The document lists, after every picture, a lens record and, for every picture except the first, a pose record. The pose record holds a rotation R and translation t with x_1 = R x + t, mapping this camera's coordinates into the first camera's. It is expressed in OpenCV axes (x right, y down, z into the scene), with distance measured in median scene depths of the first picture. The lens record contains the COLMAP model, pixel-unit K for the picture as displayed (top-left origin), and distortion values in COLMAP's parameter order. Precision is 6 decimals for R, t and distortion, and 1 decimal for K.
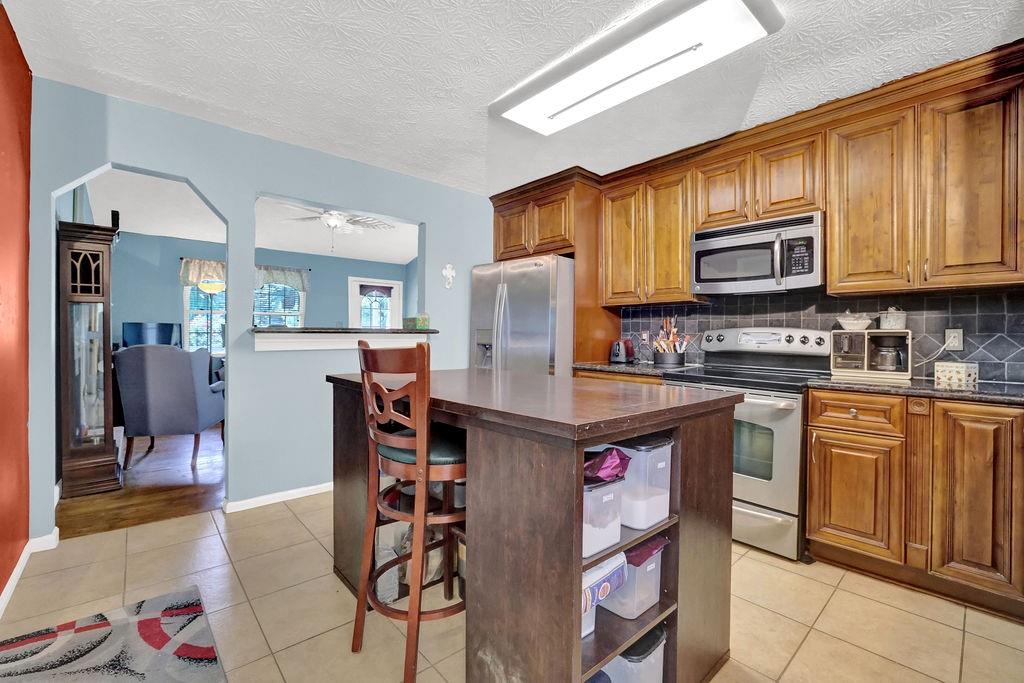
lens RADIAL K [[456.0, 0, 519.3], [0, 456.0, 334.9], [0, 0, 1]] dist [-0.014811, 0.006885]
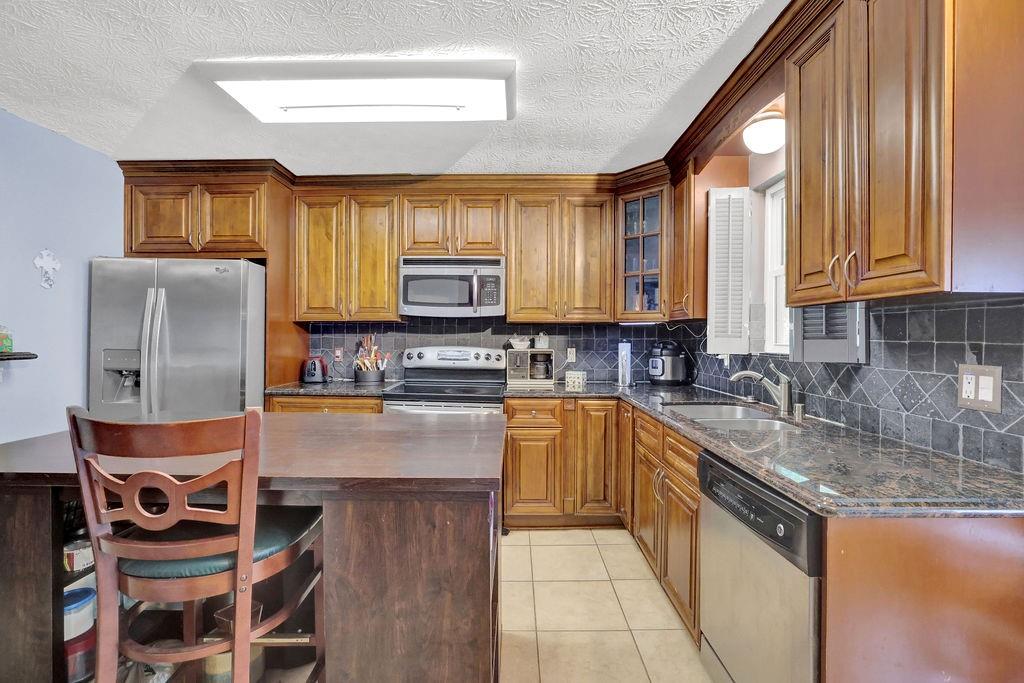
lens RADIAL K [[456.0, 0, 532.5], [0, 456.0, 341.2], [0, 0, 1]] dist [-0.014811, 0.006885]
pose [[0.671856, -0.007219, 0.740646, -0.227548], [-0.003513, 0.999910, 0.012933, -0.051448], [-0.740673, -0.011291, 0.671771, 0.075696]]
